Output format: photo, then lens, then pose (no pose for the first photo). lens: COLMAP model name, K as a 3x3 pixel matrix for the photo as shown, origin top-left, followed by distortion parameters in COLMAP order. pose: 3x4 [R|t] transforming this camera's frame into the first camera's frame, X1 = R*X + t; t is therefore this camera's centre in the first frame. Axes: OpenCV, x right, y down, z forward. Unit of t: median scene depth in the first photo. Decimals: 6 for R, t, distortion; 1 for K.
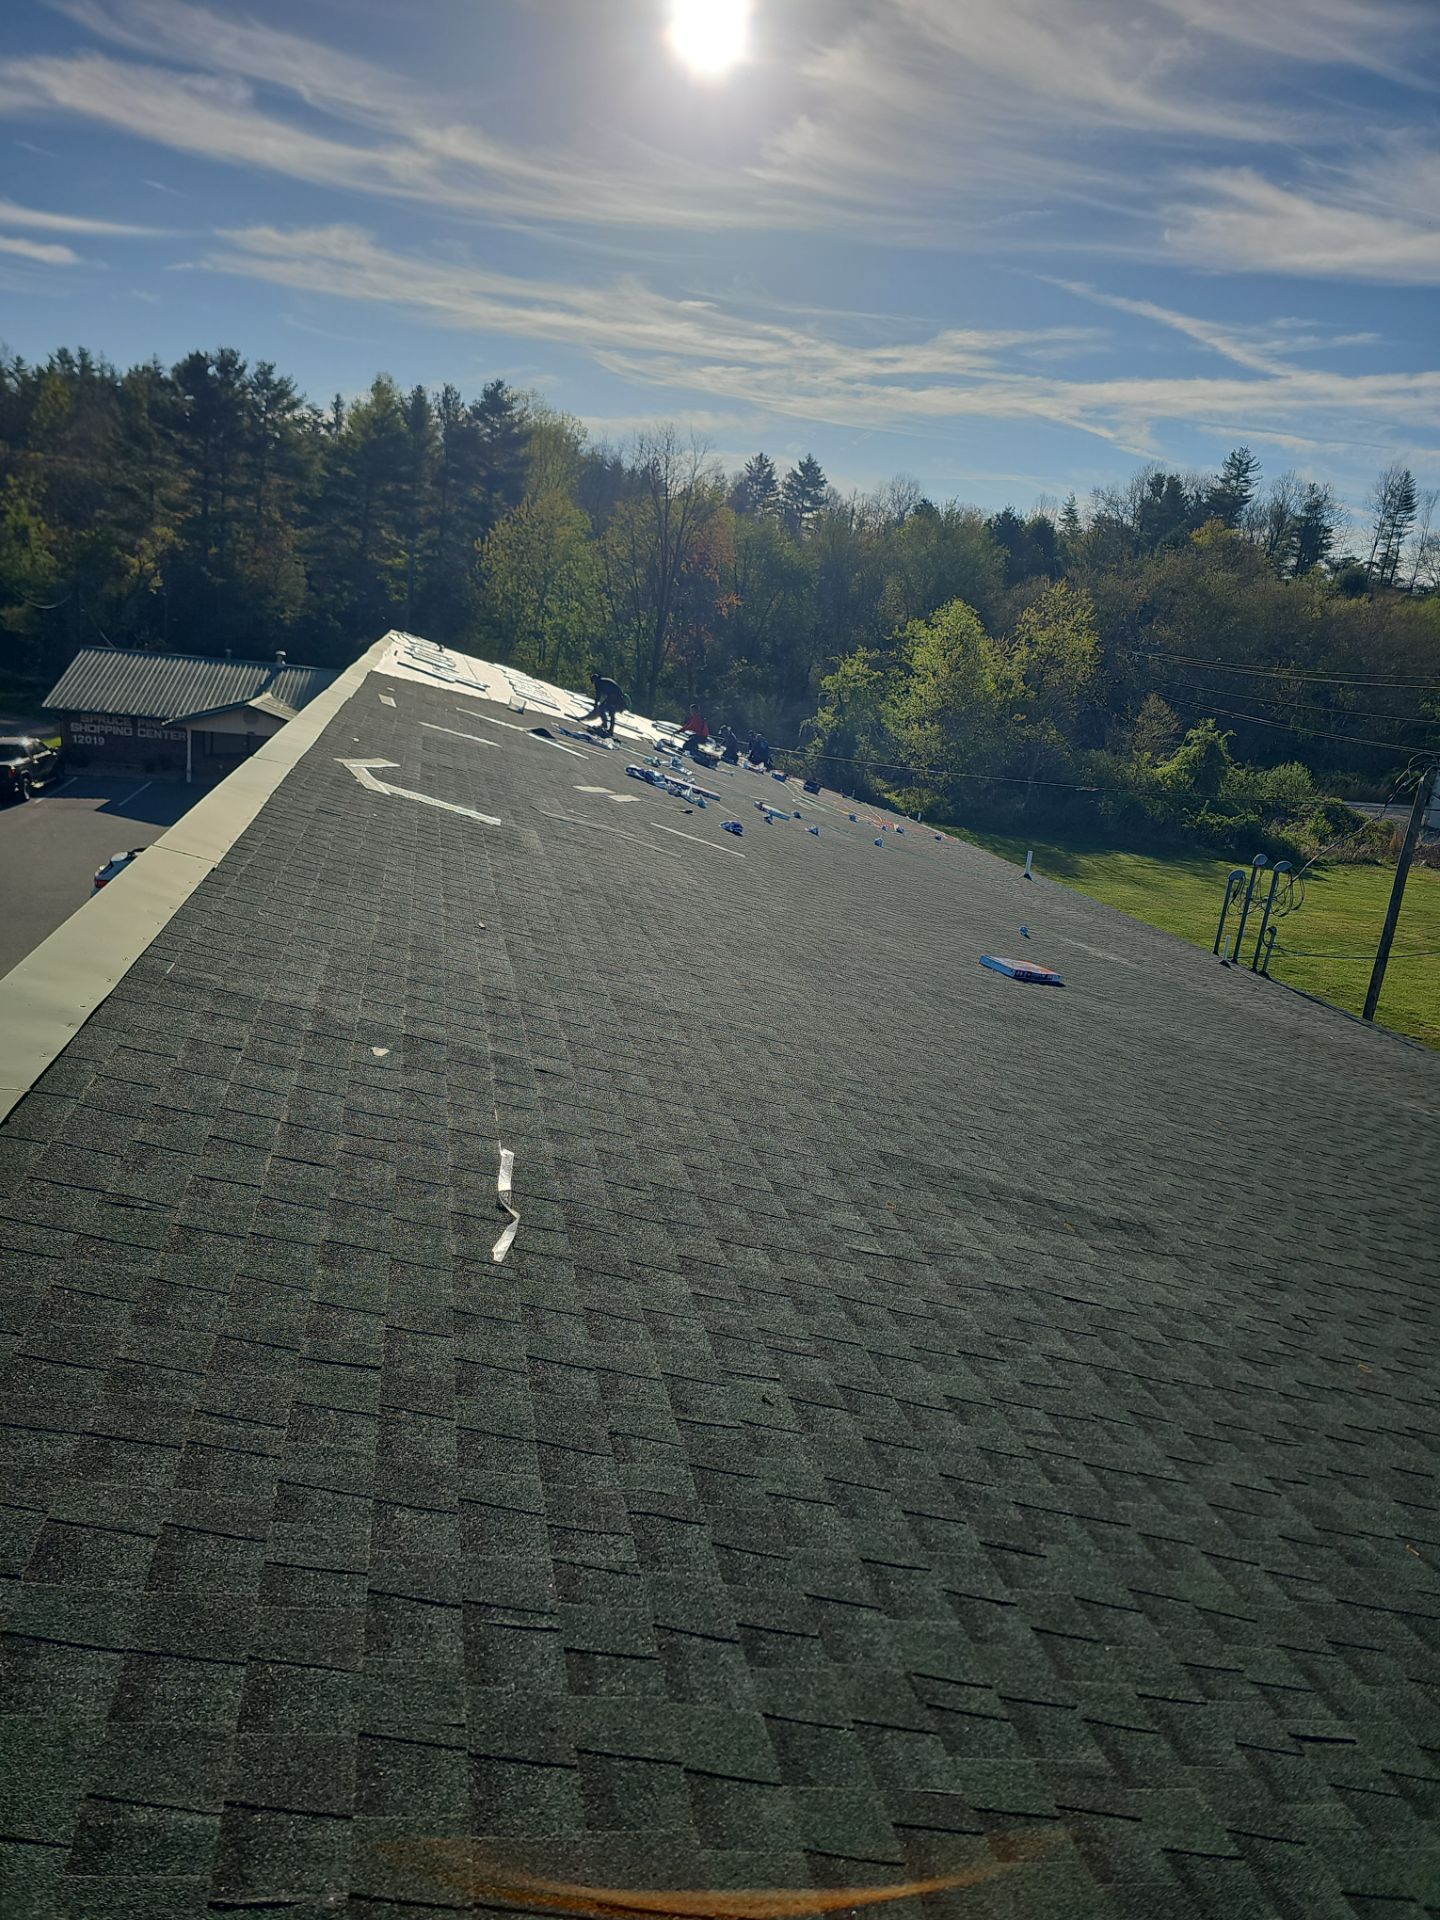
lens RADIAL K [[1441.1, 0, 720.0], [0, 1441.1, 960.0], [0, 0, 1]] dist [0.053723, -0.058775]
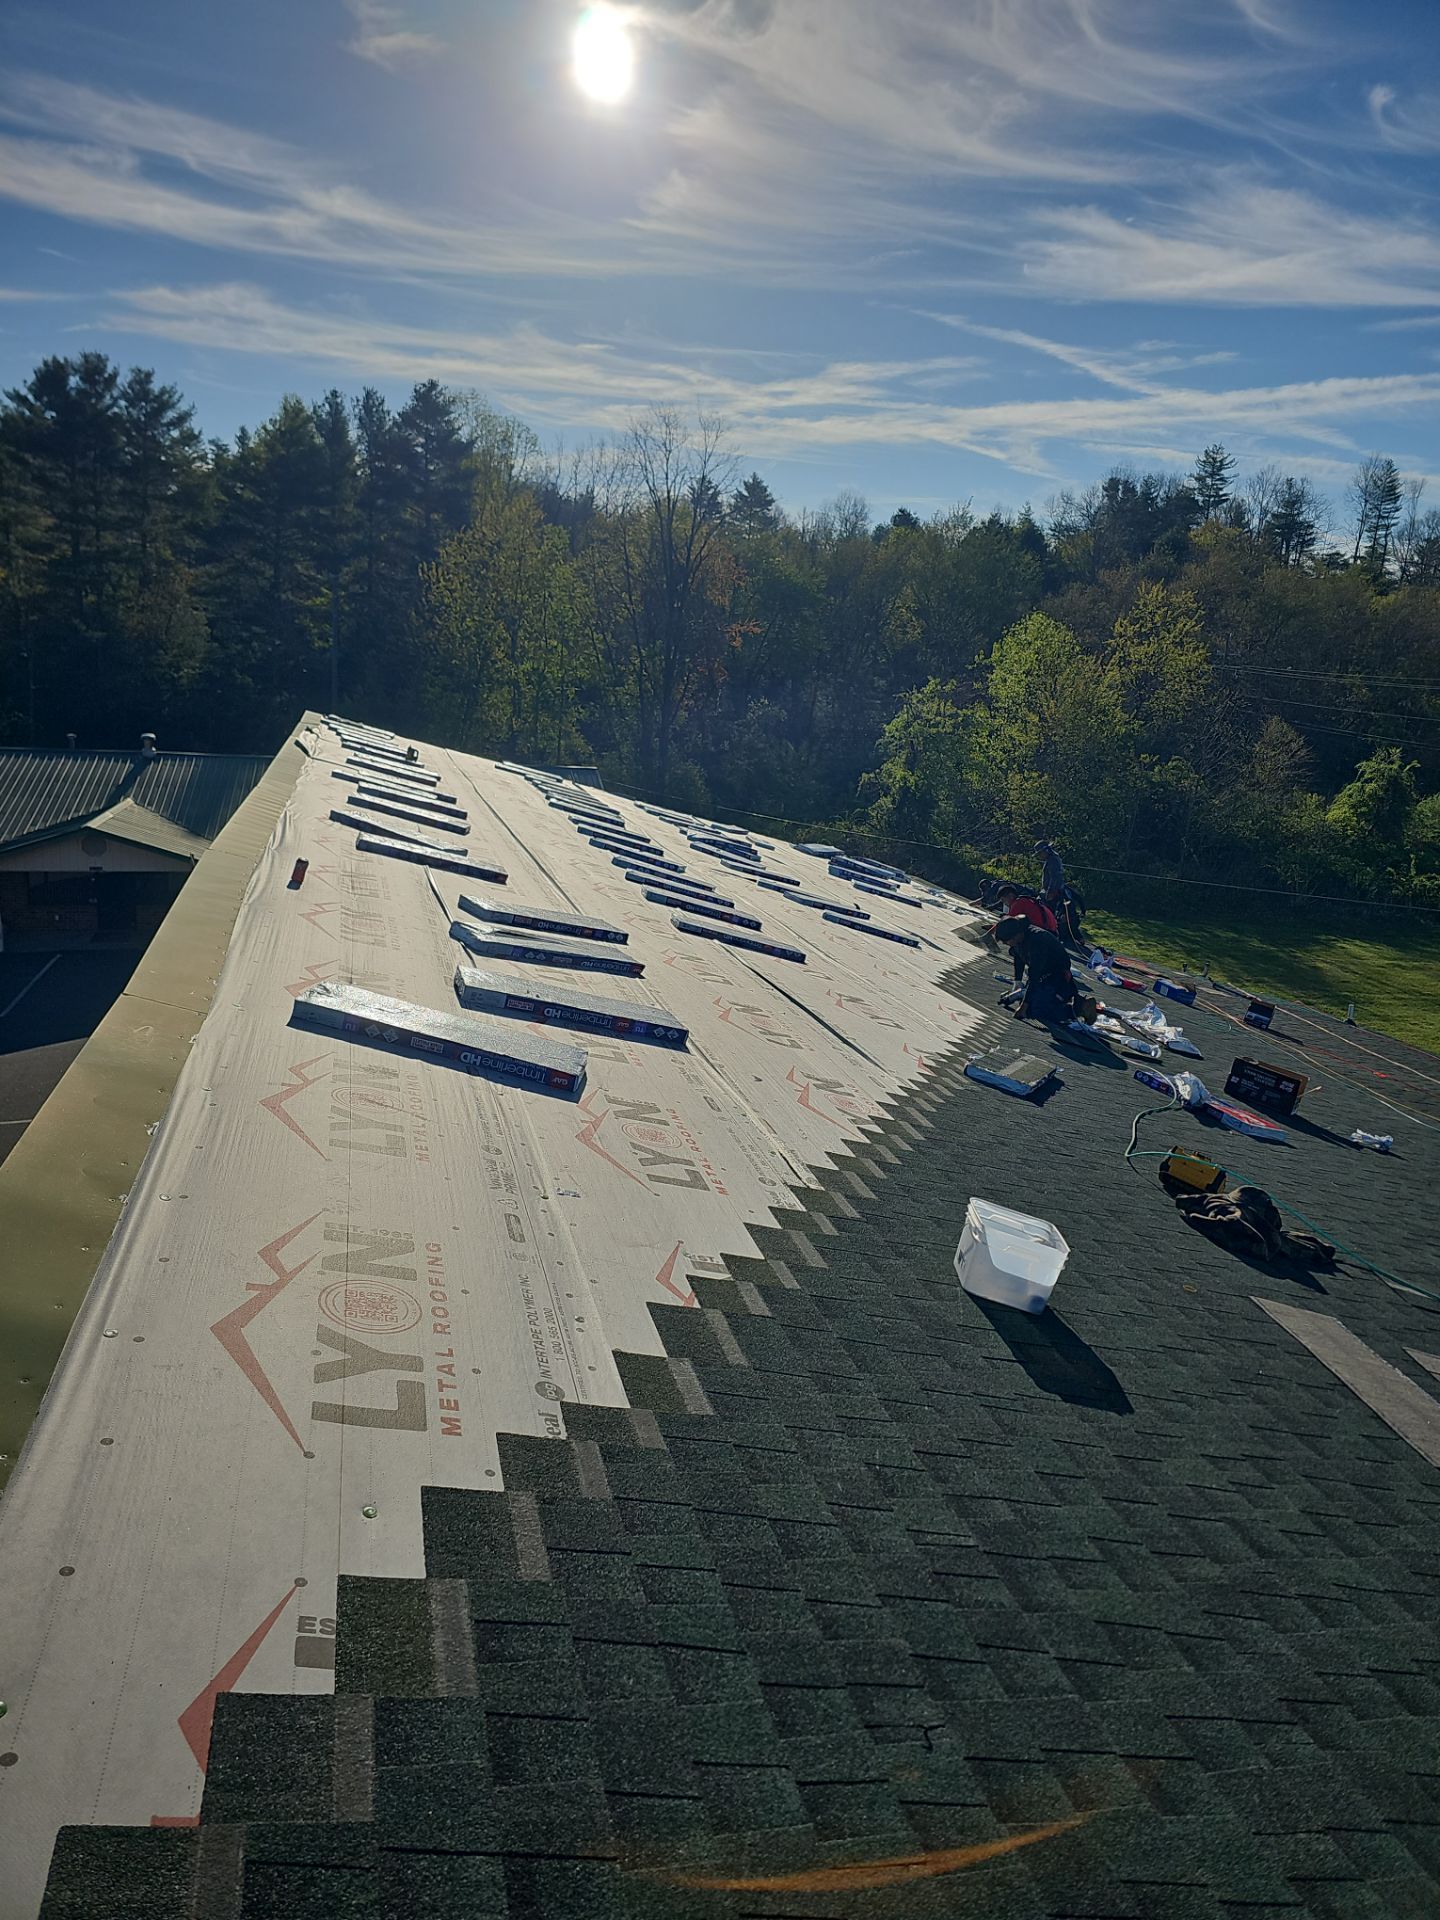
lens RADIAL K [[1254.6, 0, 720.0], [0, 1254.6, 960.0], [0, 0, 1]] dist [0.048218, -0.035968]
pose [[0.995019, -0.068535, 0.072391, -0.023556], [0.067678, 0.997606, 0.014232, -0.024925], [-0.073193, -0.009262, 0.997275, 0.099247]]
